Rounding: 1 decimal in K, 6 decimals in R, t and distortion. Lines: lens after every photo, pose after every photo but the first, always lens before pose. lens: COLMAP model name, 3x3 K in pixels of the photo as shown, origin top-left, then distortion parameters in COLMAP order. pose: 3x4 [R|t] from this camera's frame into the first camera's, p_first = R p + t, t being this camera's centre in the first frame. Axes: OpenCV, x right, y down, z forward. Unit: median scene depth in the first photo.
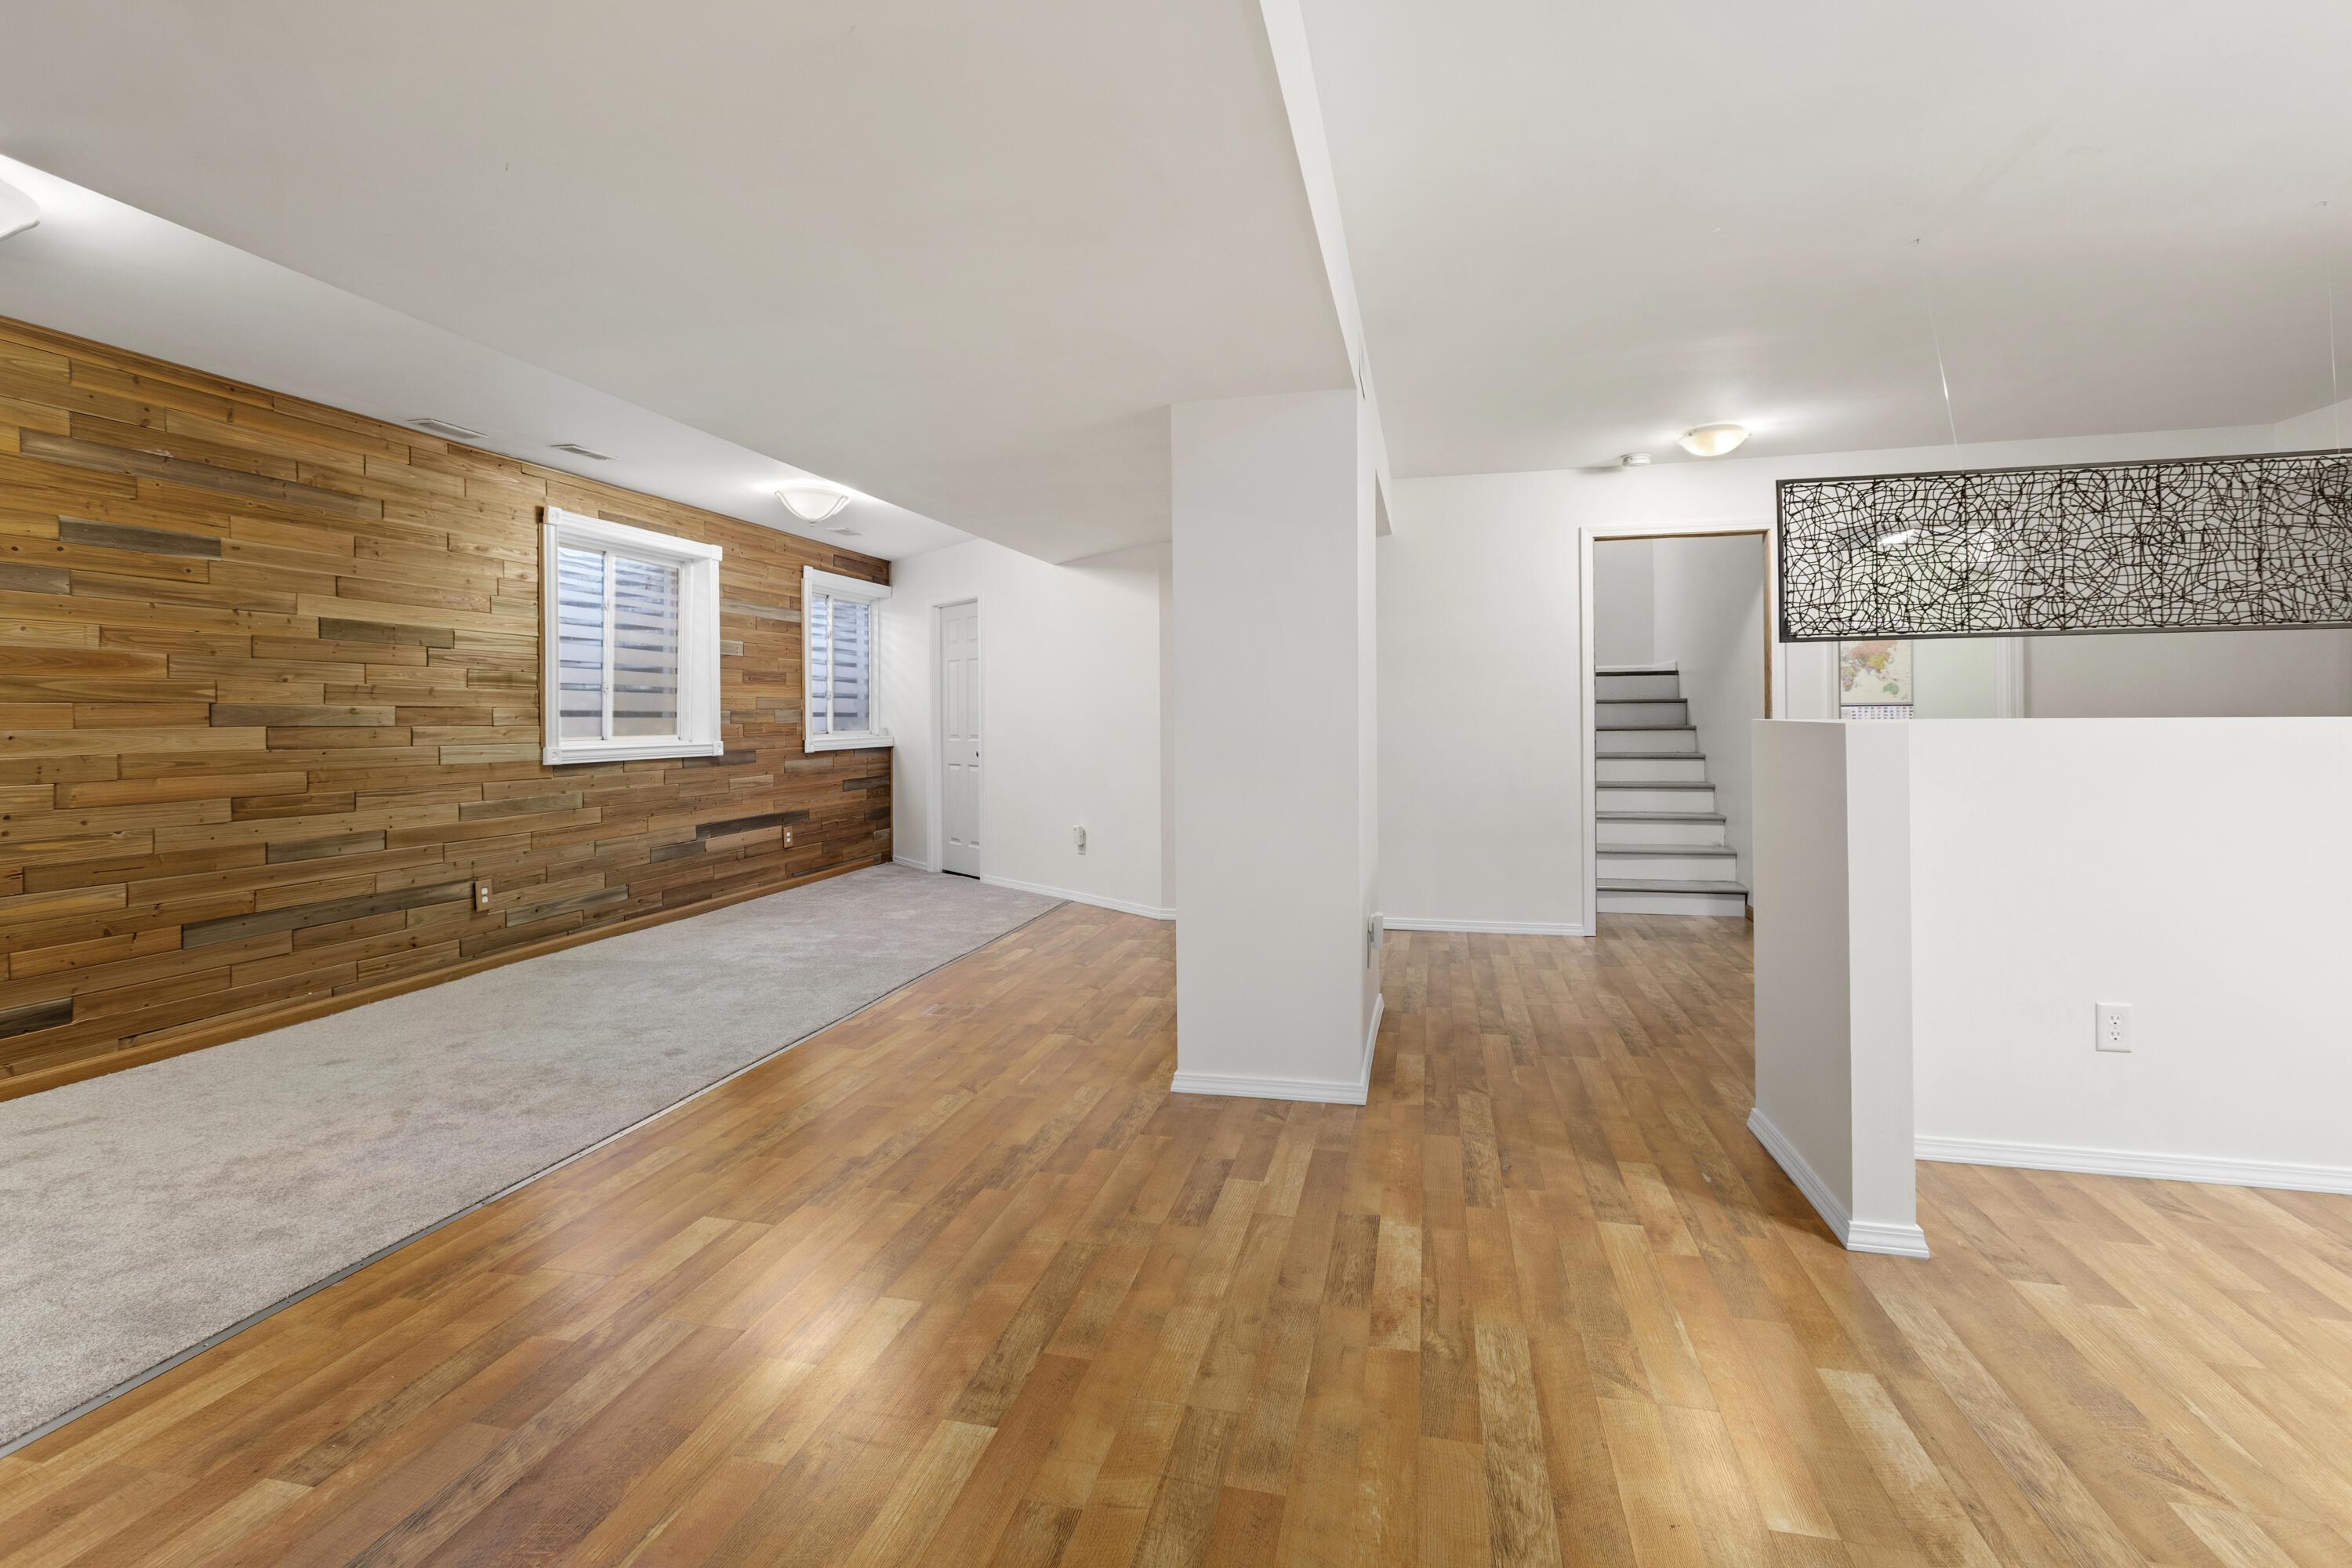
lens RADIAL K [[1102.1, 0, 1169.5], [0, 1102.1, 708.5], [0, 0, 1]] dist [-0.002236, 0.000643]
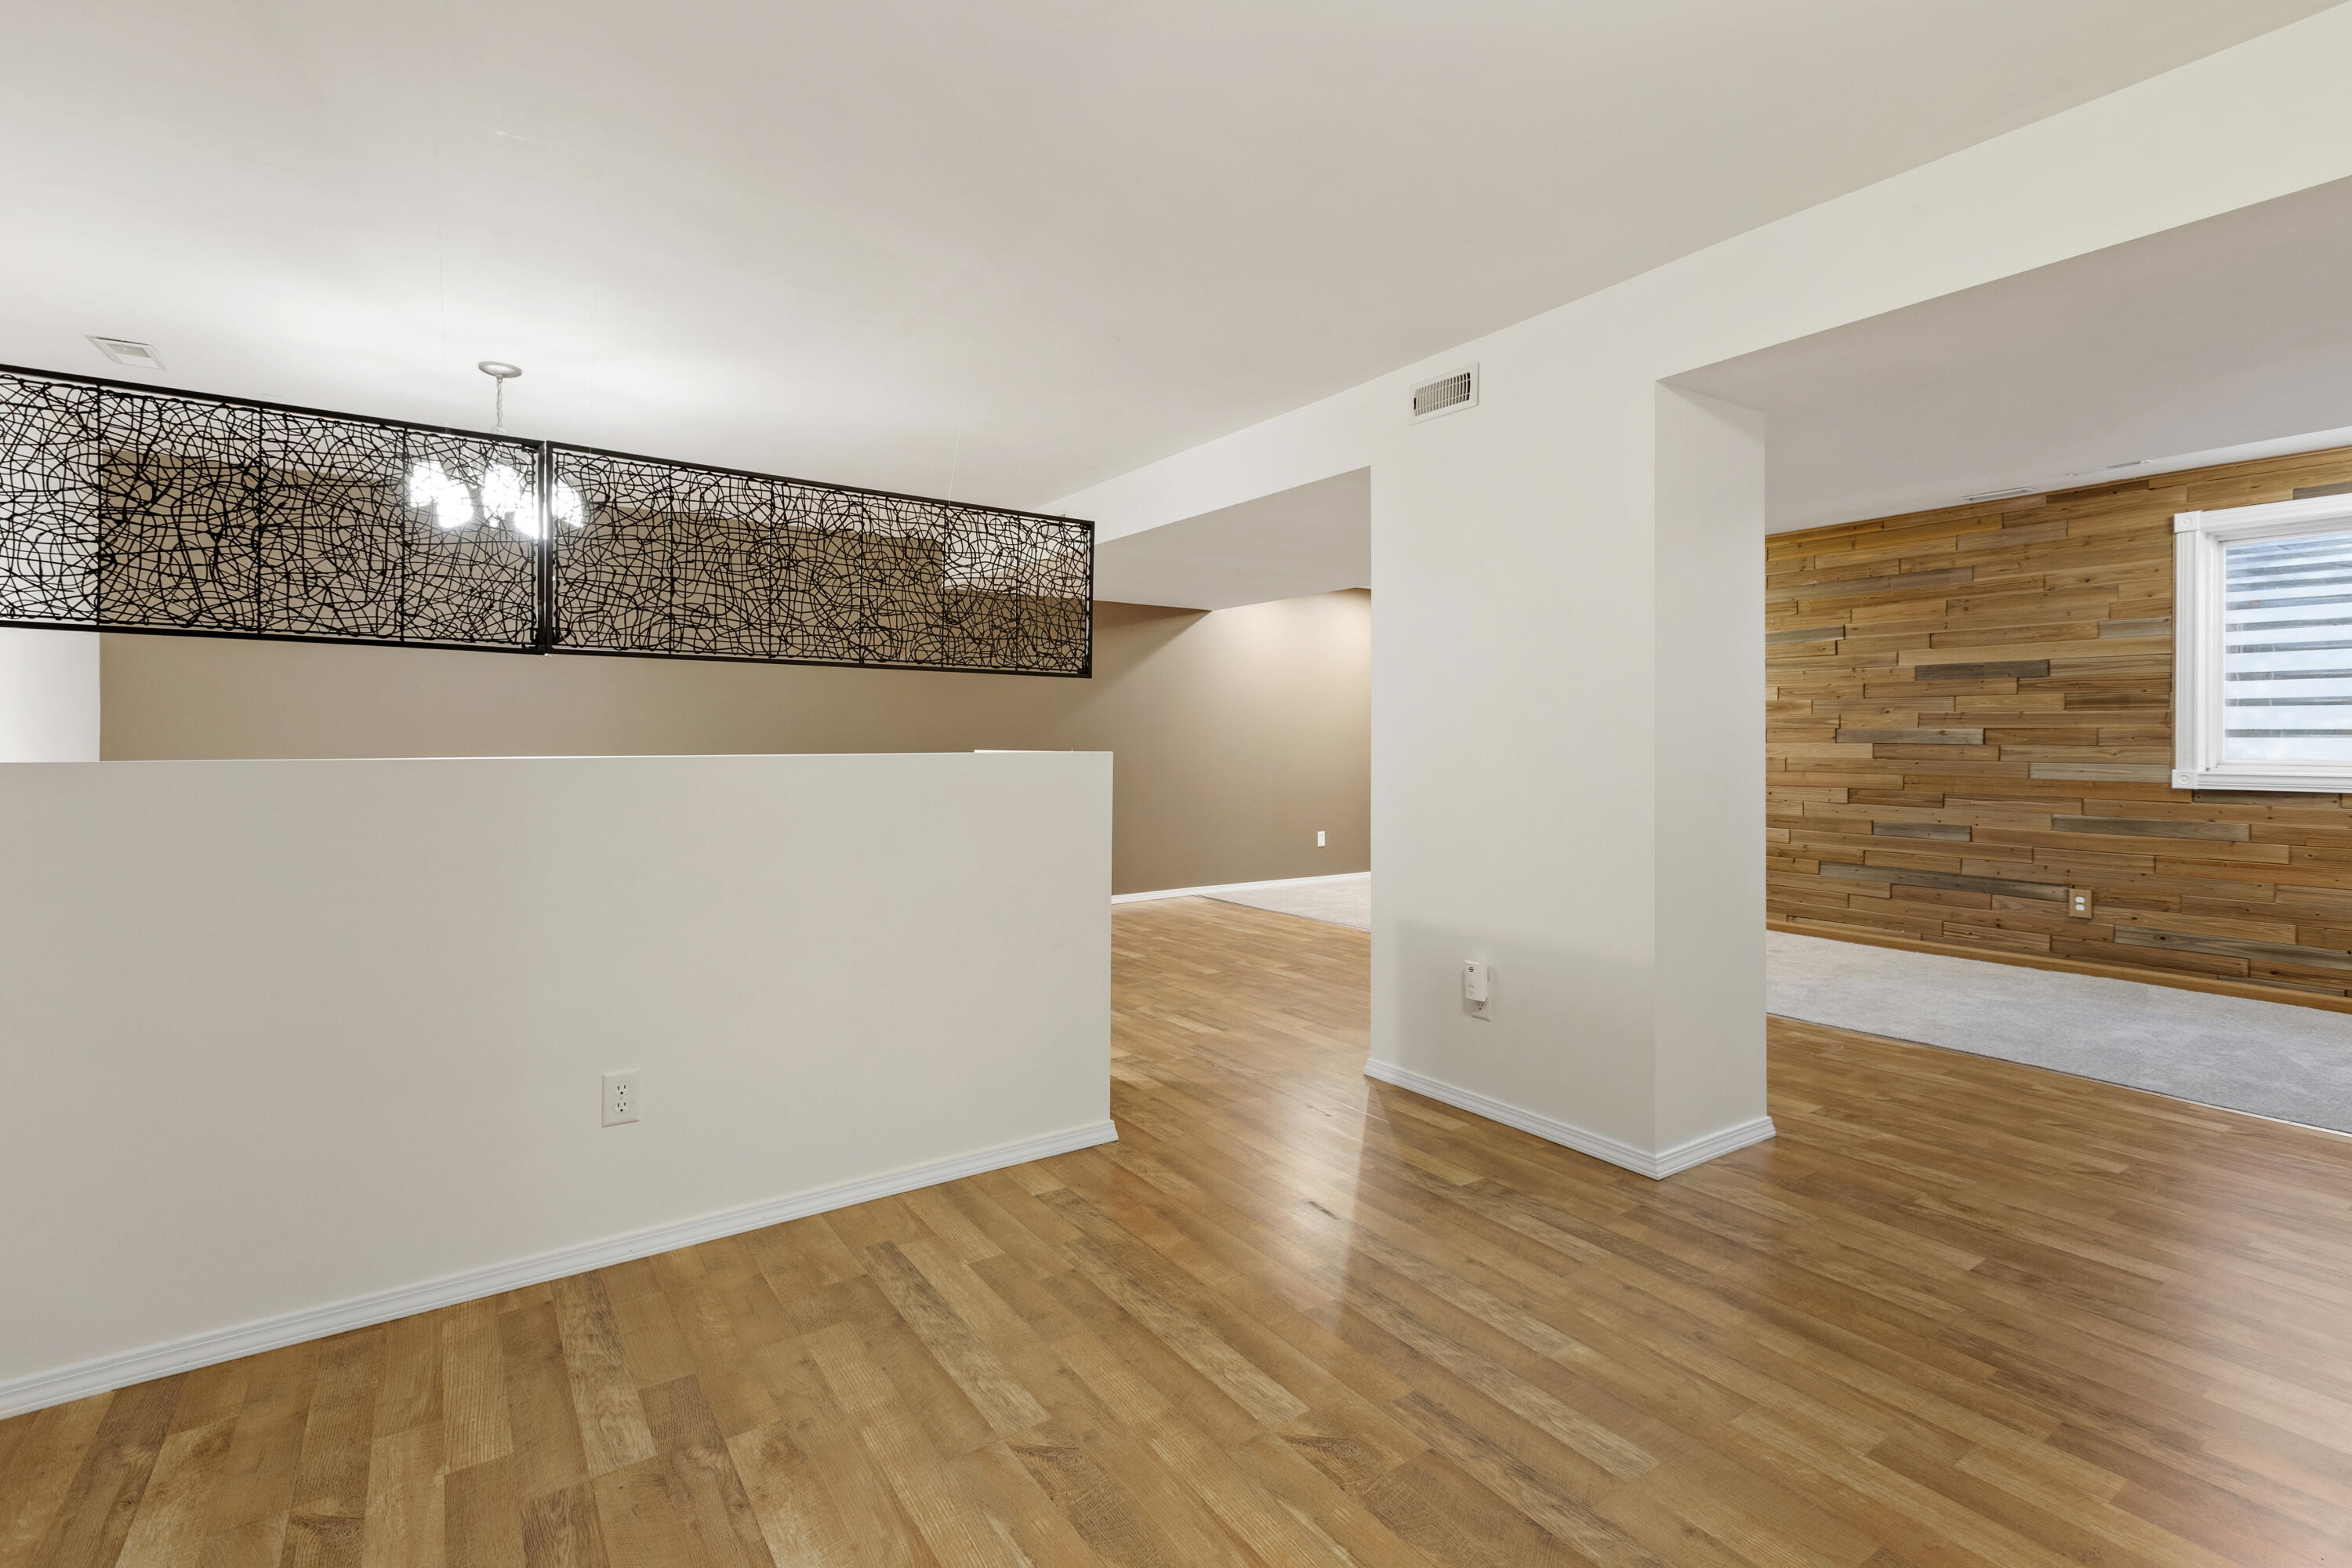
lens RADIAL K [[1102.1, 0, 1164.4], [0, 1102.1, 766.4], [0, 0, 1]] dist [-0.002236, 0.000643]
pose [[-0.687543, 0.017665, -0.725929, 0.867345], [0.003183, 0.999768, 0.021314, 0.011504], [0.726137, 0.012344, -0.687439, 1.226873]]
